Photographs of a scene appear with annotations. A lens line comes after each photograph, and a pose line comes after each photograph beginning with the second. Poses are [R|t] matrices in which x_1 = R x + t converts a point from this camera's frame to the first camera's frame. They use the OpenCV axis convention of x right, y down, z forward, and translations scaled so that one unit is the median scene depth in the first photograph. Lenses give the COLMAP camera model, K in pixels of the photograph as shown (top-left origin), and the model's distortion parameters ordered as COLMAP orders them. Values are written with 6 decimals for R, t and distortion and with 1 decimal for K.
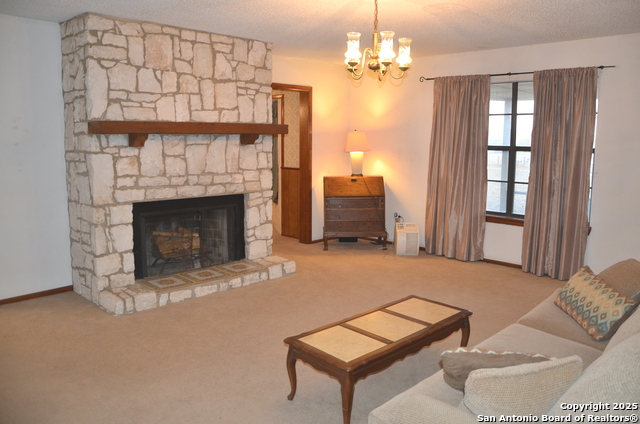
lens RADIAL K [[495.2, 0, 322.6], [0, 495.2, 208.8], [0, 0, 1]] dist [-0.132748, 0.078750]
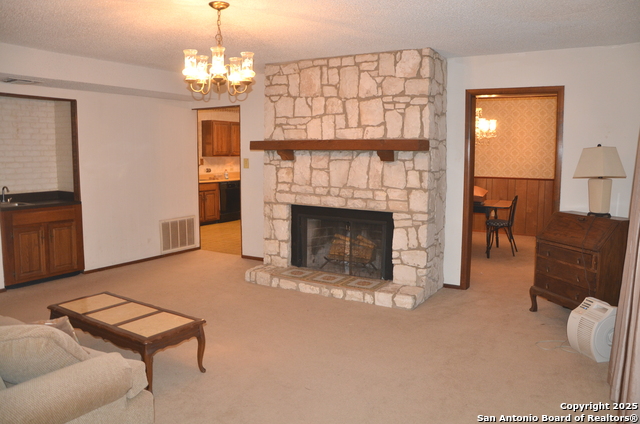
lens RADIAL K [[495.2, 0, 323.3], [0, 495.2, 213.2], [0, 0, 1]] dist [-0.132748, 0.078750]
pose [[0.237591, 0.109690, -0.965152, 0.827377], [-0.142779, 0.986755, 0.076997, -0.094860], [0.960815, 0.119510, 0.250105, 0.712367]]
